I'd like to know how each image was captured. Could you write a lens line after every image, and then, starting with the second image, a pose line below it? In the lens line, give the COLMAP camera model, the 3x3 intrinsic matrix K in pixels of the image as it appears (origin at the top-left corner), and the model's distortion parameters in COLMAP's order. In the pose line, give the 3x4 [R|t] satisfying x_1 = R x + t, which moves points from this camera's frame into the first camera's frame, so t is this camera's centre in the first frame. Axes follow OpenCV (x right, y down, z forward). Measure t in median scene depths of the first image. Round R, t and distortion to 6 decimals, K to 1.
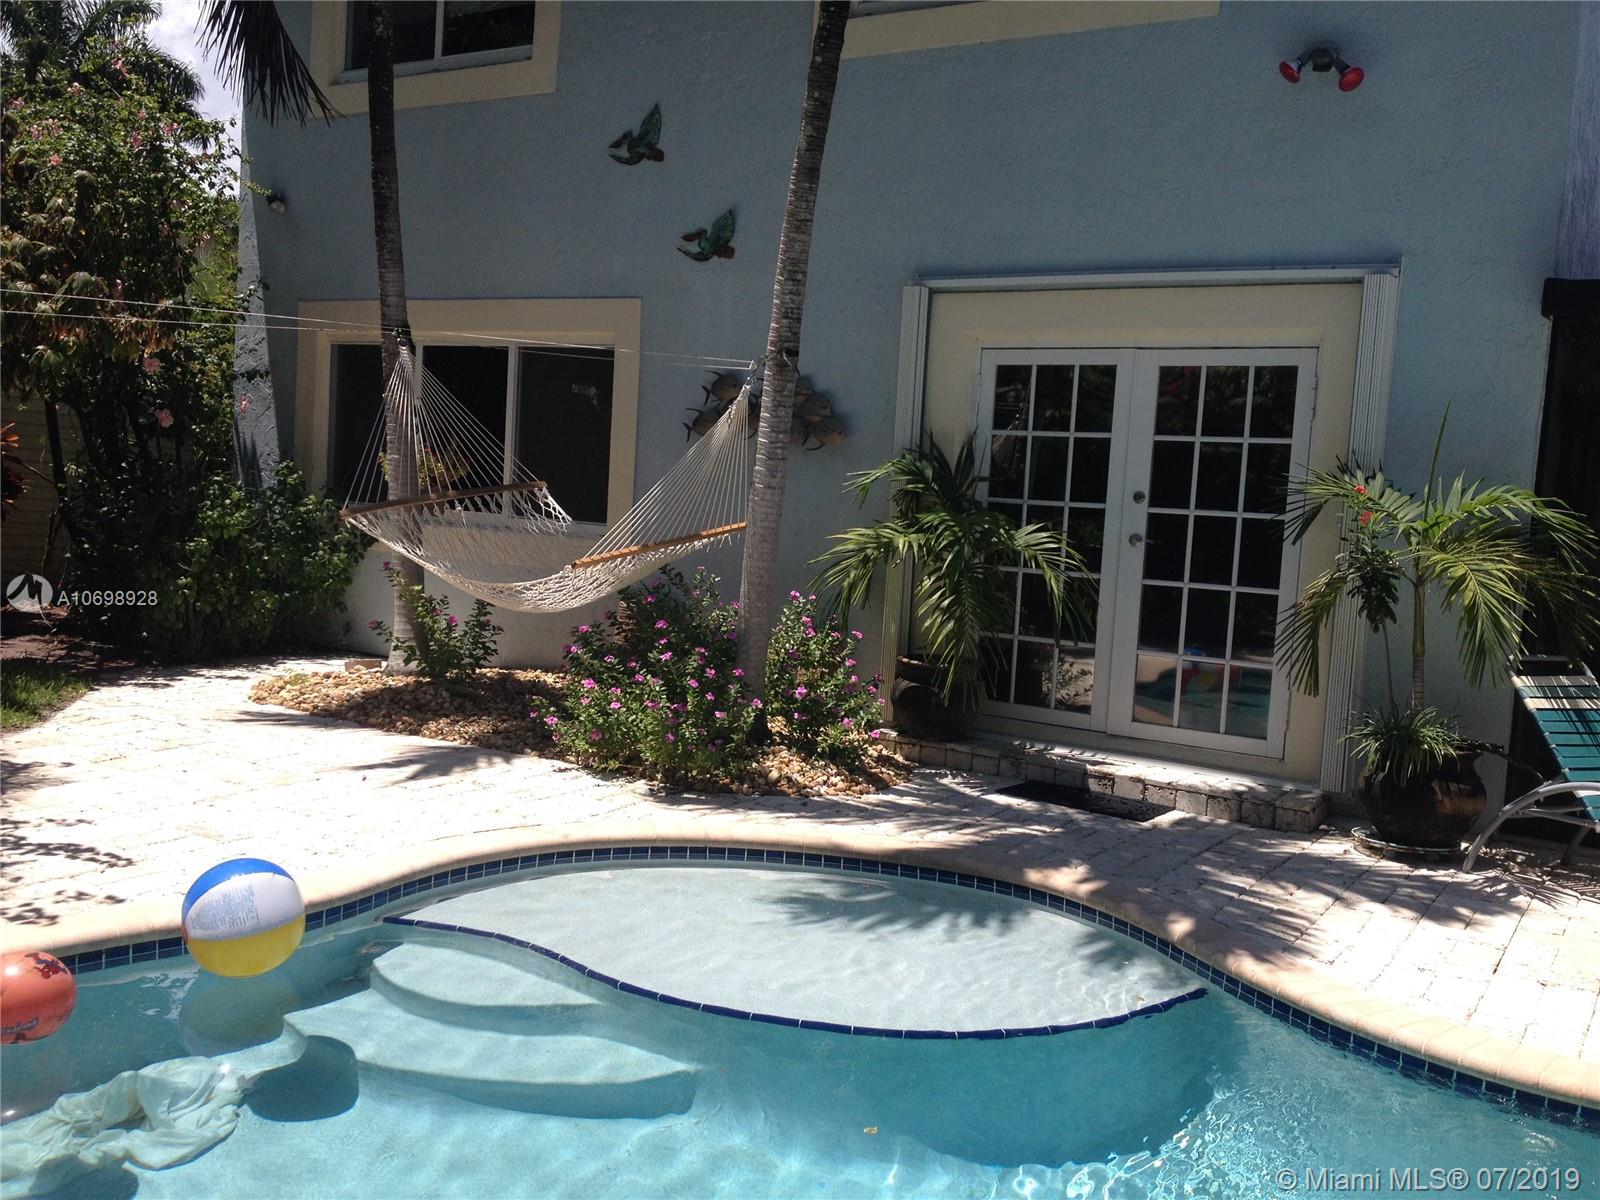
lens RADIAL K [[1604.0, 0, 800.0], [0, 1604.0, 600.0], [0, 0, 1]] dist [0.173595, -0.334852]
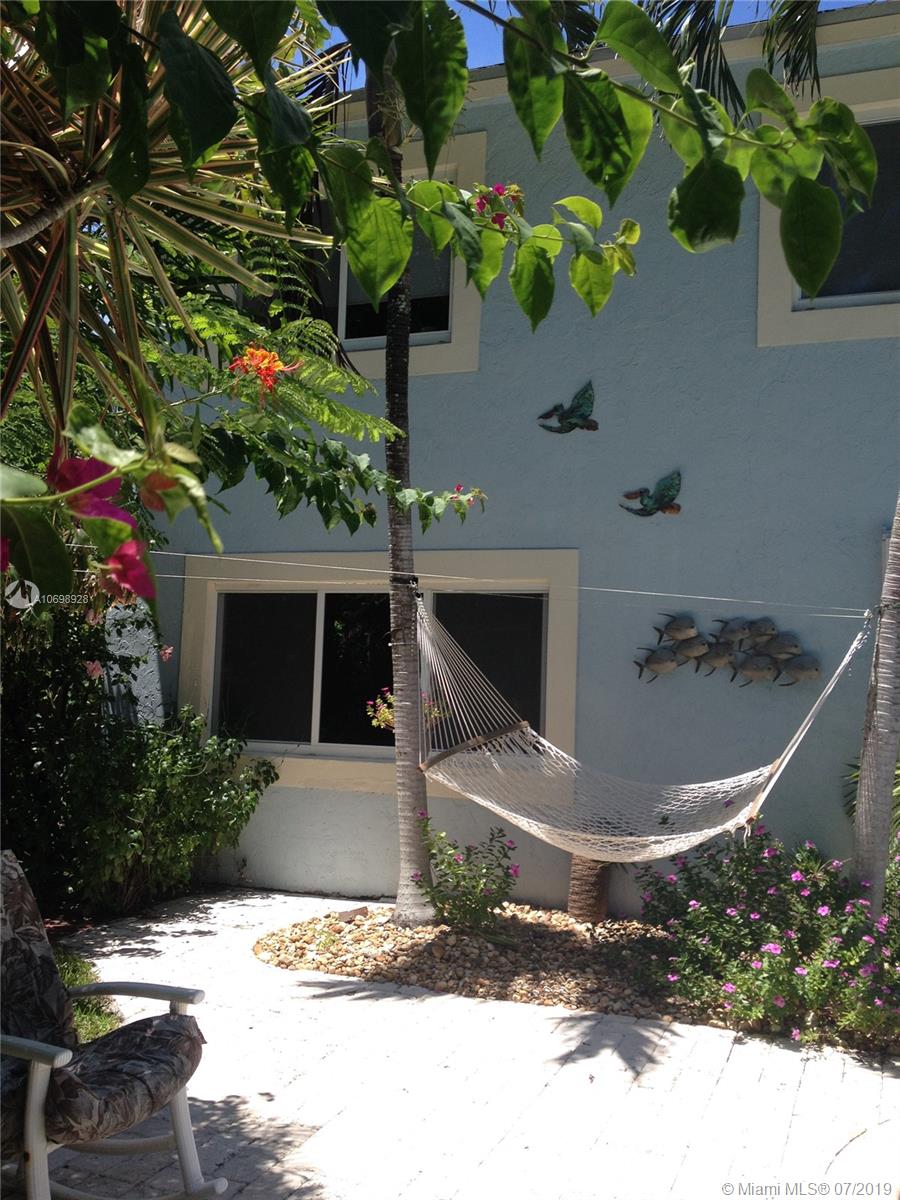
lens RADIAL K [[1133.8, 0, 450.0], [0, 1133.8, 600.0], [0, 0, 1]] dist [0.136579, -0.272271]
pose [[0.972404, -0.008290, 0.233155, -0.393309], [0.041438, 0.989616, -0.137637, -0.053355], [-0.229593, 0.143500, 0.962650, 0.301217]]
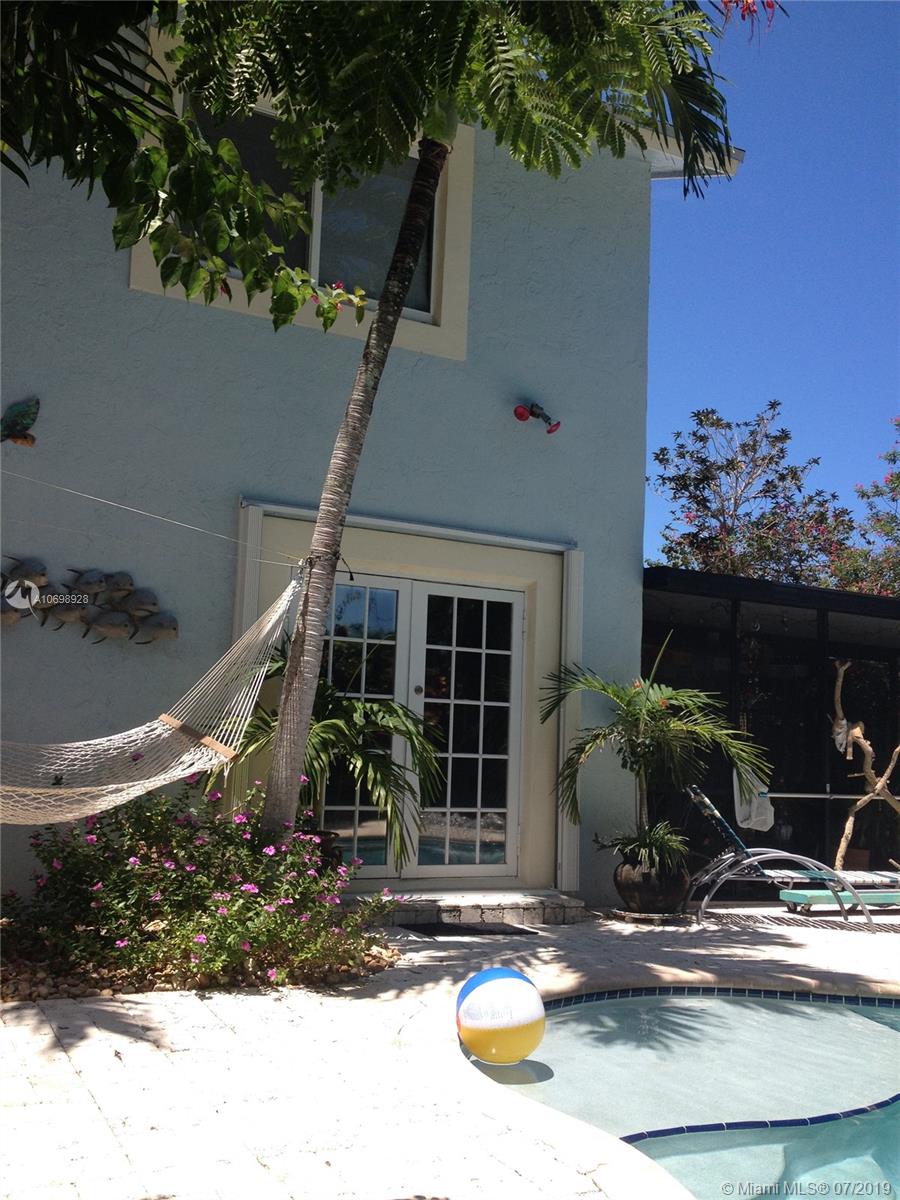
lens RADIAL K [[1133.8, 0, 450.0], [0, 1133.8, 600.0], [0, 0, 1]] dist [0.136579, -0.272271]
pose [[0.484191, 0.079260, 0.871365, -0.539863], [0.061644, 0.990324, -0.124335, -0.017669], [-0.872788, 0.113916, 0.474620, 0.477842]]
